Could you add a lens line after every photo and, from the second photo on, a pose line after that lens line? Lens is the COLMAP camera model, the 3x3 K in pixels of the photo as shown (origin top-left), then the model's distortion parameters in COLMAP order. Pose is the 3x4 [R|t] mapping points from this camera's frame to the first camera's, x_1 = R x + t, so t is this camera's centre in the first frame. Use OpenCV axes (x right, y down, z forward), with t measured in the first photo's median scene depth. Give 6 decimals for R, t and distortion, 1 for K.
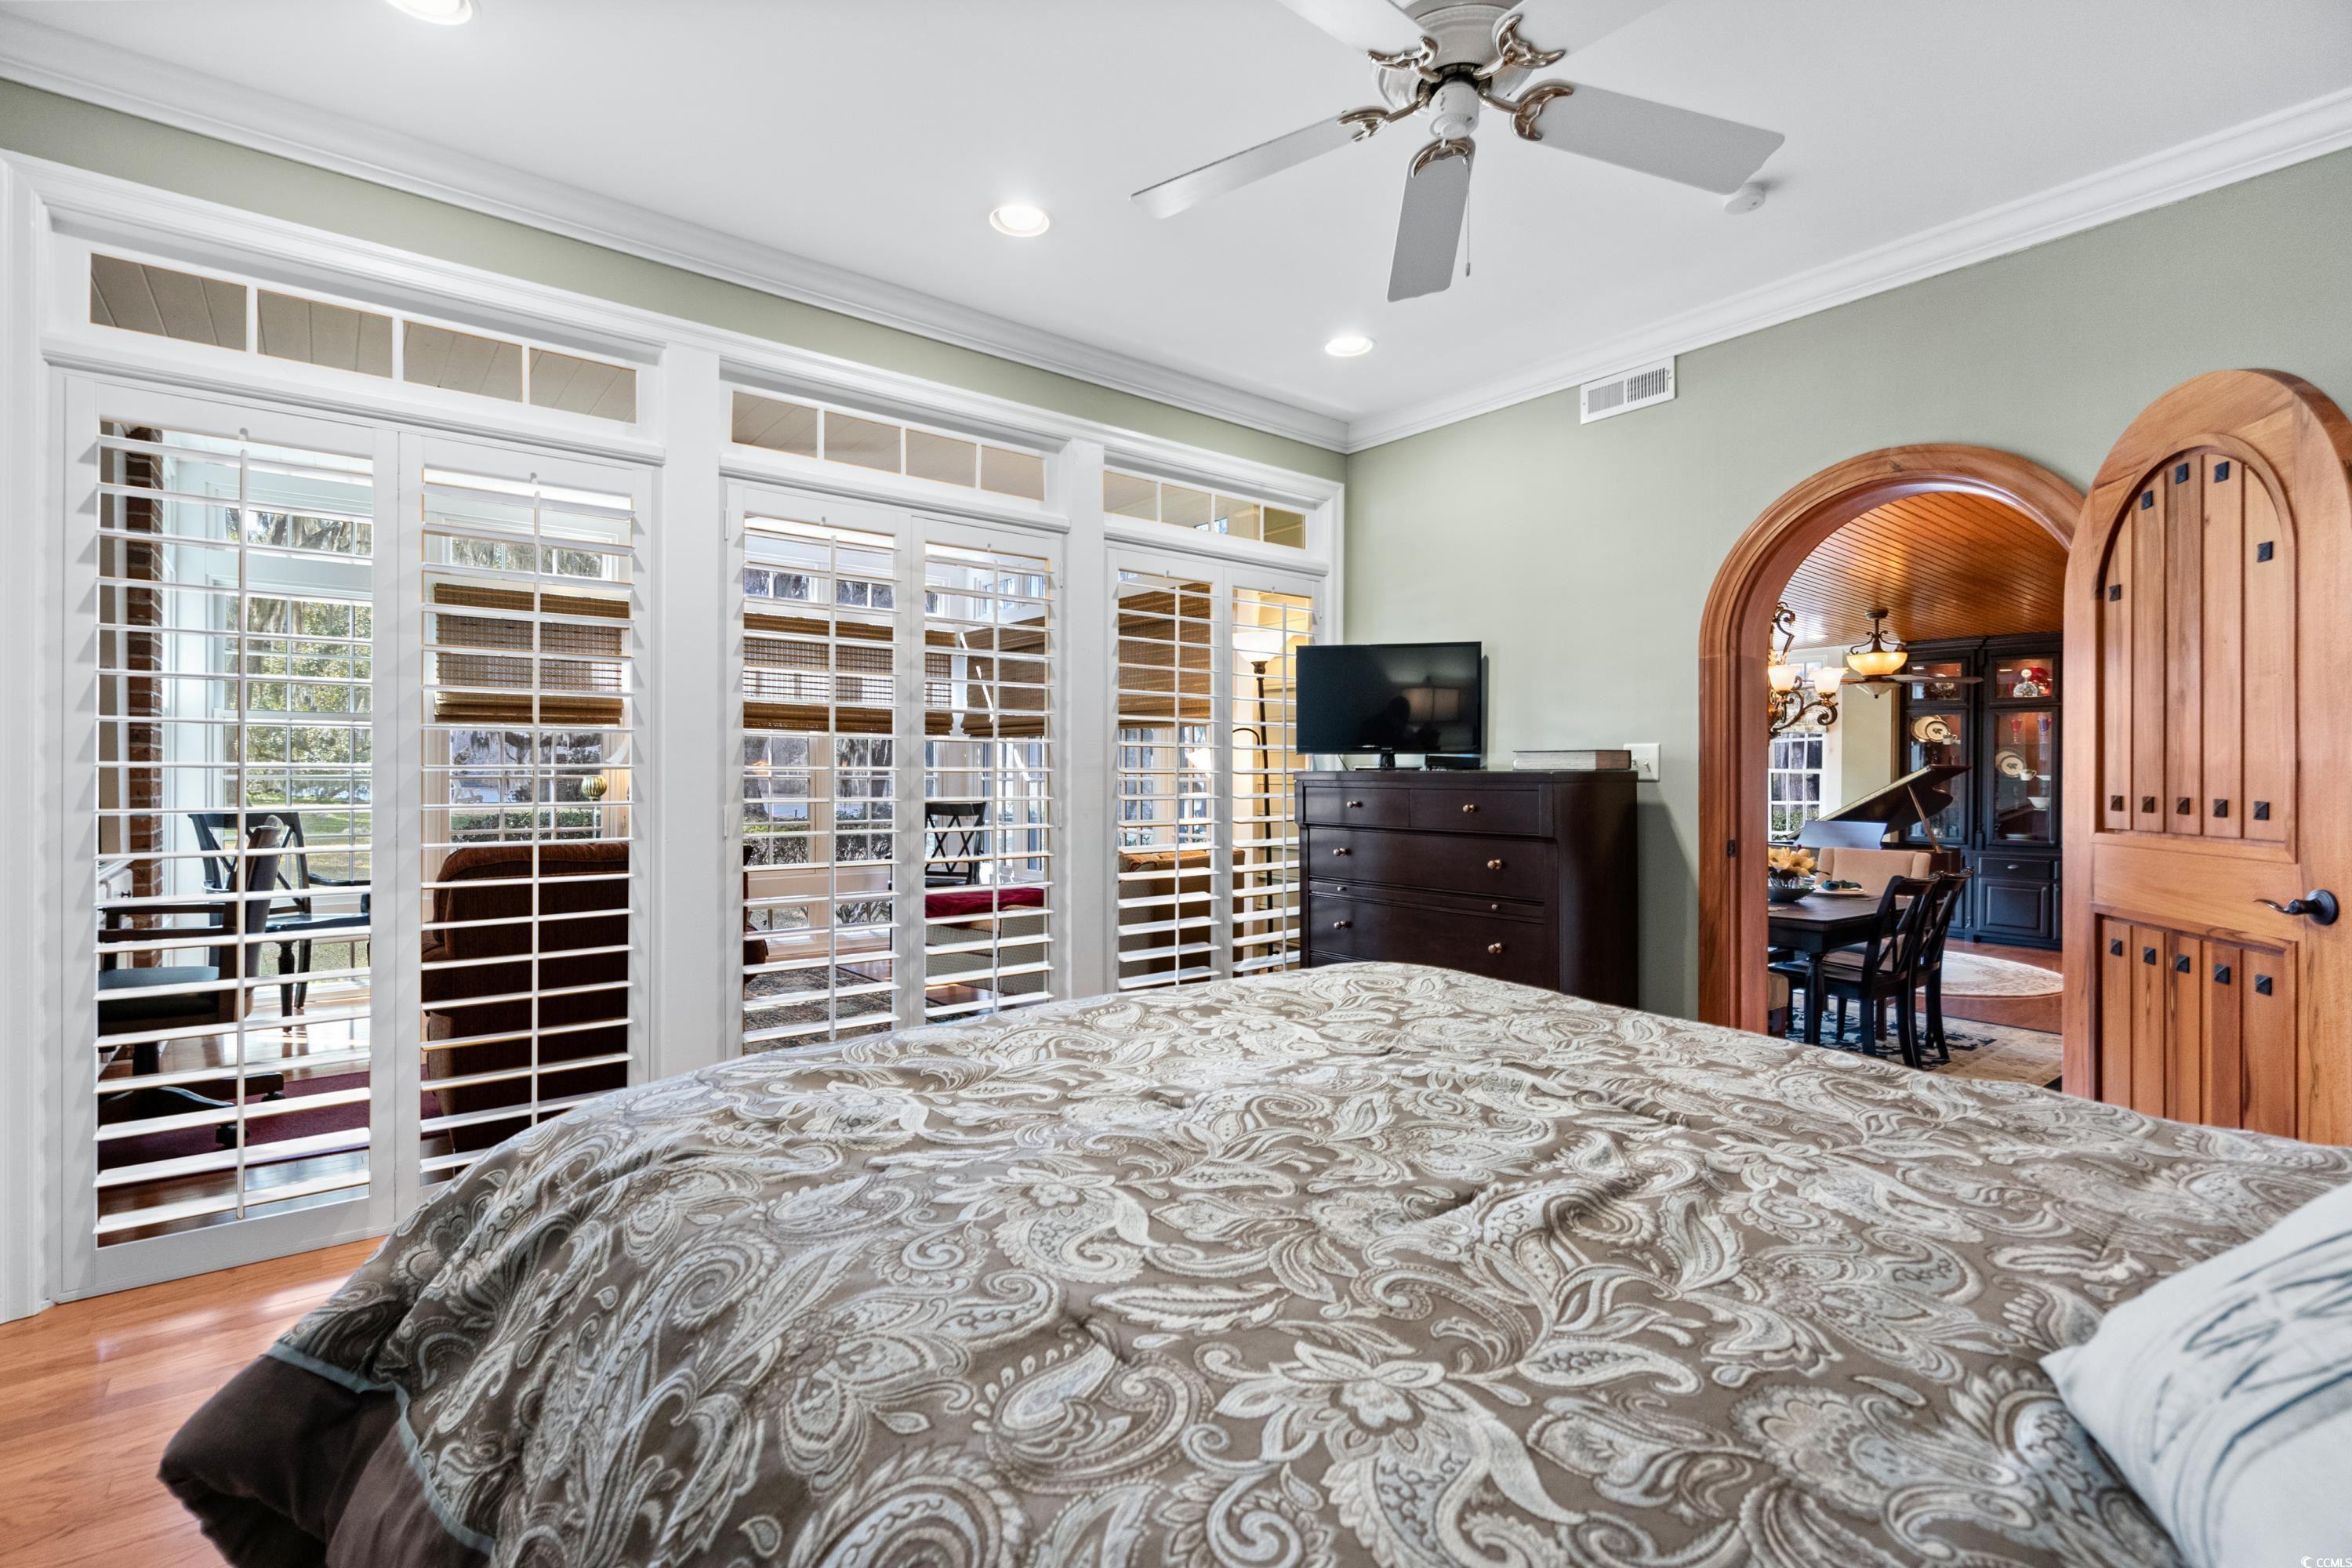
lens RADIAL K [[1069.9, 0, 1174.7], [0, 1069.9, 773.6], [0, 0, 1]] dist [-0.001772, -0.000438]
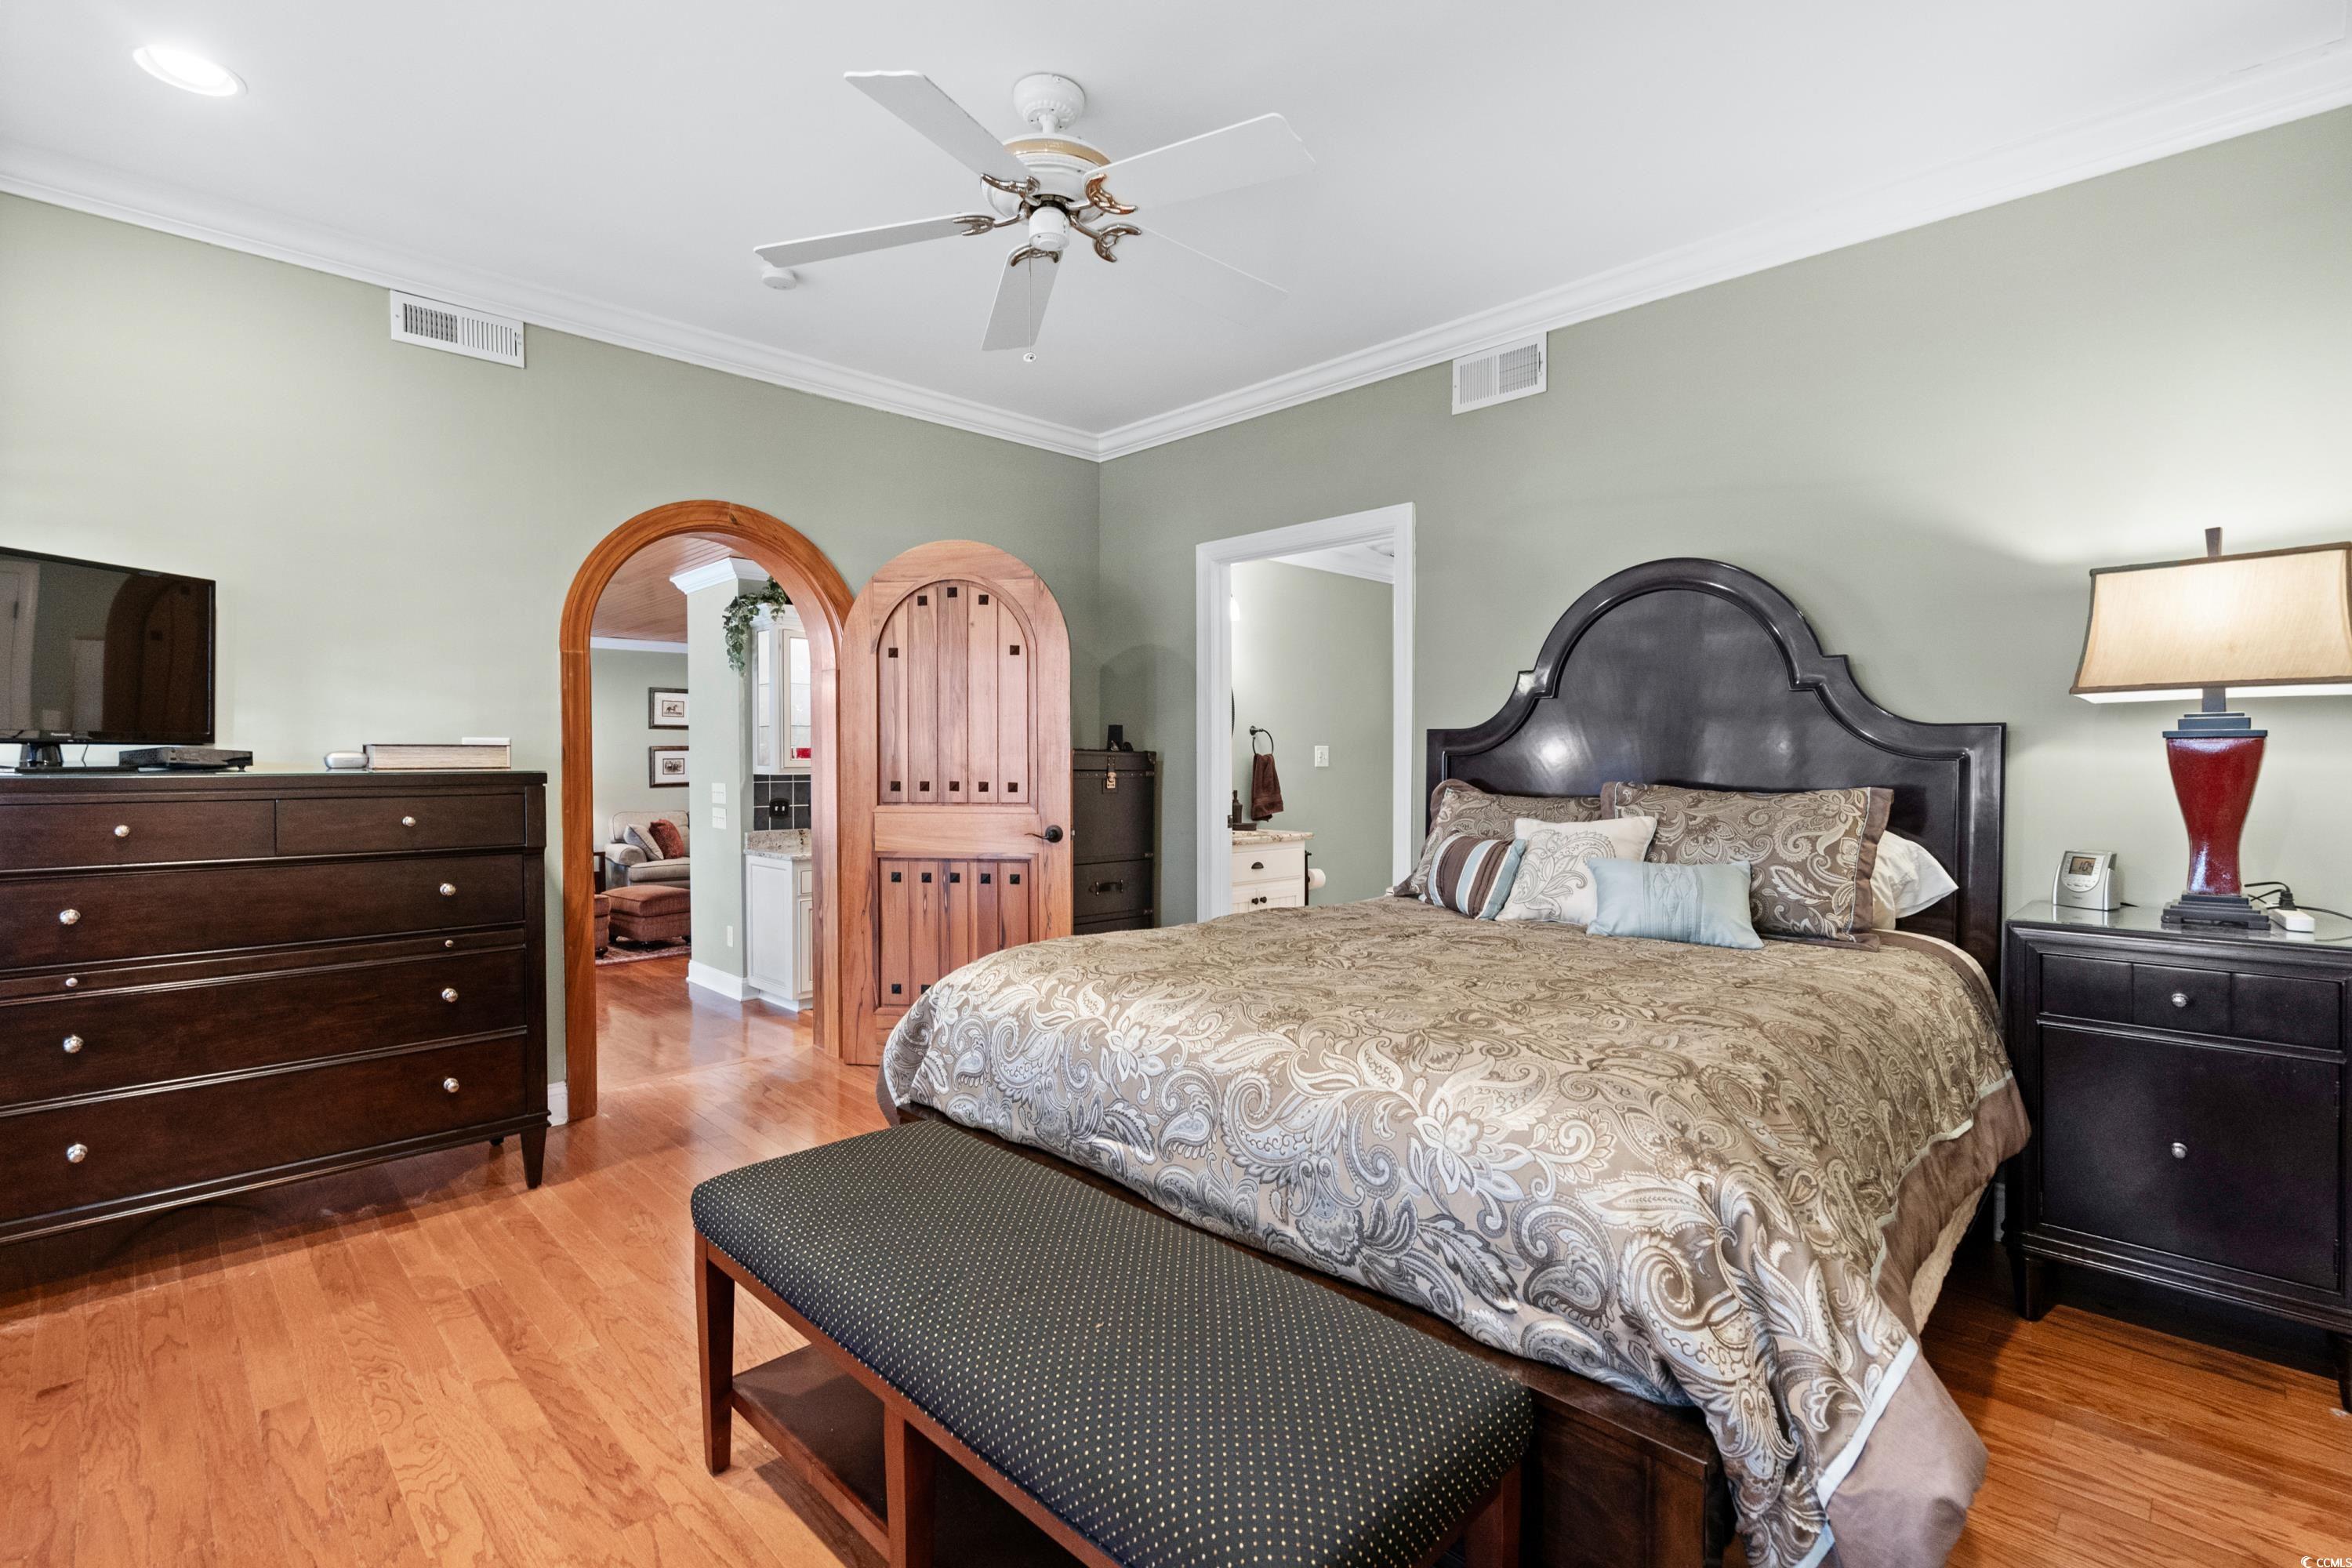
lens RADIAL K [[1069.9, 0, 1174.6], [0, 1069.9, 779.8], [0, 0, 1]] dist [-0.001772, -0.000438]
pose [[-0.100312, -0.025108, 0.994639, -0.807140], [0.002082, 0.999674, 0.025445, -0.023109], [-0.994954, 0.004623, -0.100227, 0.819742]]
